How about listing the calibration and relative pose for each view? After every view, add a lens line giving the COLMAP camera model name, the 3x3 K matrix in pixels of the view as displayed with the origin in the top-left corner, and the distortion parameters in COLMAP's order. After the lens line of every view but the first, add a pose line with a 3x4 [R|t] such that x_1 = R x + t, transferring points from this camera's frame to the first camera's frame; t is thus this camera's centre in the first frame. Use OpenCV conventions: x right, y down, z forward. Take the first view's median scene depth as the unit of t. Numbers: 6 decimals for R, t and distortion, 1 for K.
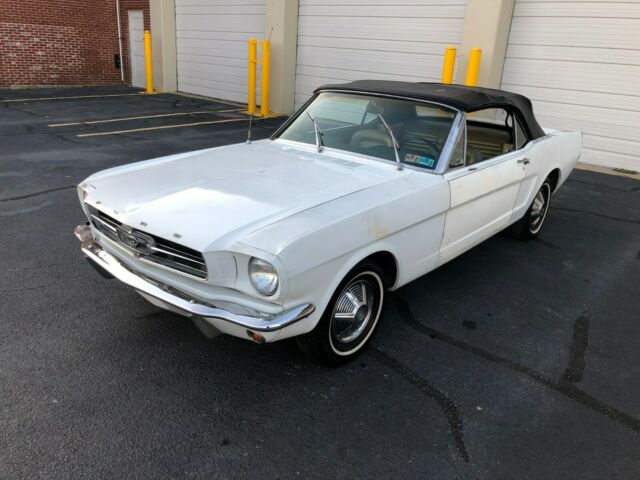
lens RADIAL K [[515.9, 0, 326.7], [0, 515.9, 241.3], [0, 0, 1]] dist [0.020784, -0.025438]
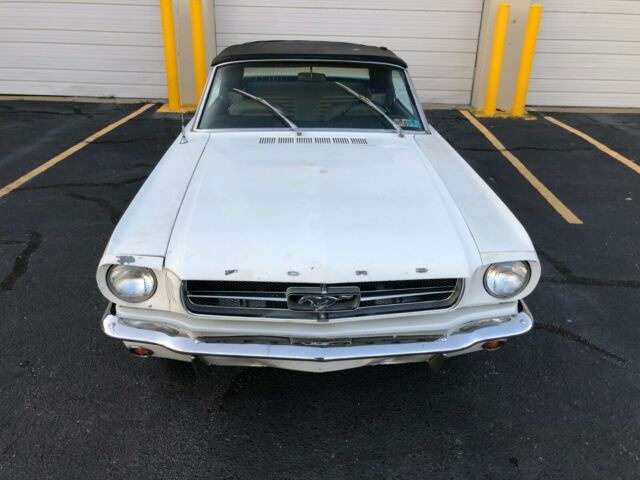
lens RADIAL K [[515.9, 0, 319.4], [0, 515.9, 237.6], [0, 0, 1]] dist [0.020784, -0.025438]
pose [[0.732600, -0.310546, 0.605688, -0.592297], [0.255833, 0.950237, 0.177763, -0.162678], [-0.630751, 0.024726, 0.775592, 0.333090]]
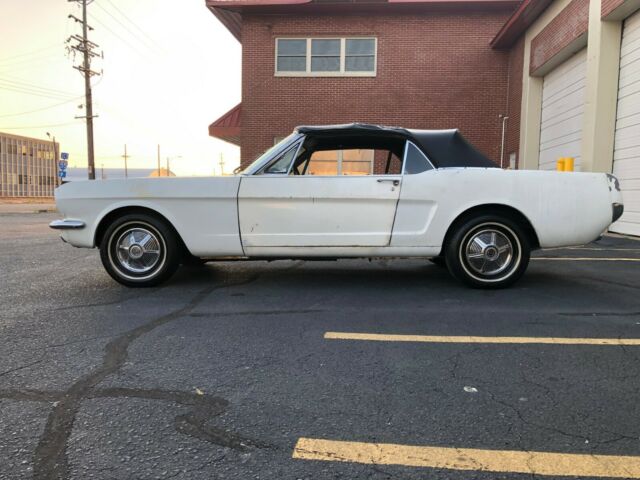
lens RADIAL K [[515.9, 0, 324.6], [0, 515.9, 243.2], [0, 0, 1]] dist [0.020784, -0.025438]
pose [[0.625115, 0.023385, -0.780182, 1.304118], [-0.251482, 0.952283, -0.172955, 0.200522], [0.738910, 0.304318, 0.601168, 0.396819]]
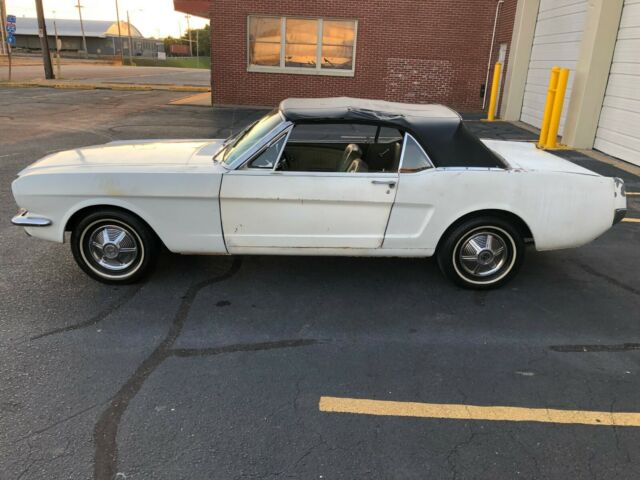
lens RADIAL K [[515.9, 0, 325.4], [0, 515.9, 242.3], [0, 0, 1]] dist [0.020784, -0.025438]
pose [[0.662202, 0.221712, -0.715774, 1.194626], [-0.262007, 0.963438, 0.056029, -0.090438], [0.702026, 0.150436, 0.696081, 0.343231]]
